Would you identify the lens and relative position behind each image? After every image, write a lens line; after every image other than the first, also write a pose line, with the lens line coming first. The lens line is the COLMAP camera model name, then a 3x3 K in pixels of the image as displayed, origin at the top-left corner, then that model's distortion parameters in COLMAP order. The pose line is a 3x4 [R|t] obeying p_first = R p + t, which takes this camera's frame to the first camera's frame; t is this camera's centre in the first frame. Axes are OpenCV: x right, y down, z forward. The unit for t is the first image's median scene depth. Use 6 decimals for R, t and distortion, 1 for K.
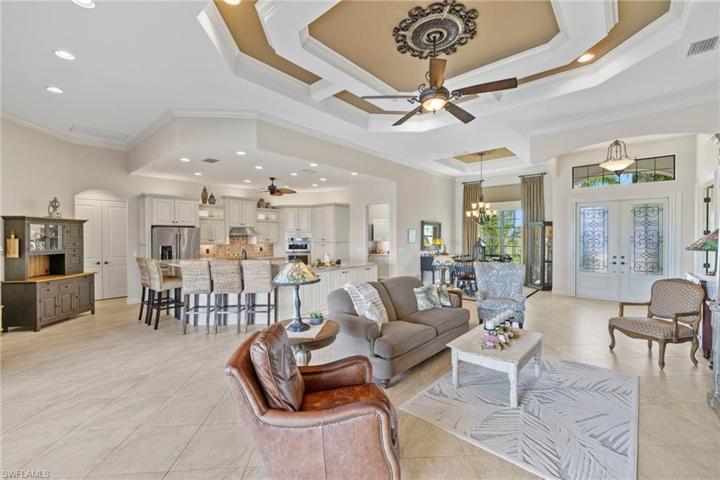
lens RADIAL K [[306.3, 0, 360.7], [0, 306.3, 237.5], [0, 0, 1]] dist [0.002224, 0.000223]
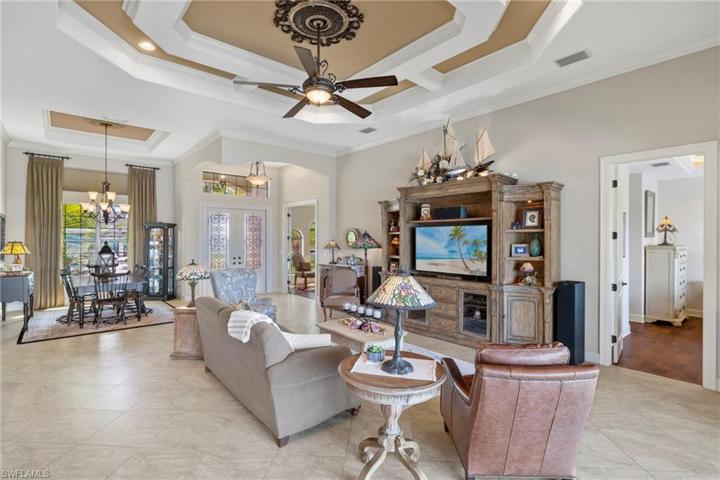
lens RADIAL K [[344.5, 0, 360.0], [0, 344.5, 240.0], [0, 0, 1]] dist [-0.003014, -0.000442]
pose [[0.135578, 0.002222, 0.990764, -0.385369], [0.002228, 0.999994, -0.002548, 0.000950], [-0.990764, 0.002553, 0.135572, 0.364808]]
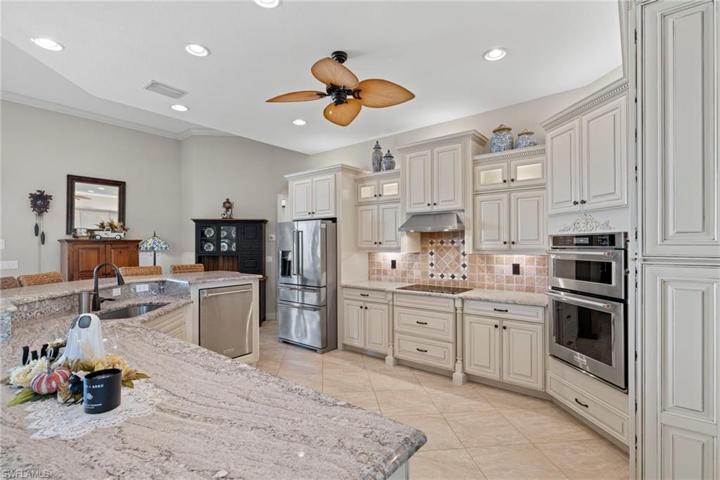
lens RADIAL K [[344.5, 0, 360.0], [0, 344.5, 240.0], [0, 0, 1]] dist [-0.003014, -0.000442]
pose [[0.041585, -0.008323, -0.999100, 0.088817], [-0.000314, 0.999965, -0.008343, 0.010199], [0.999135, 0.000660, 0.041581, 1.069435]]
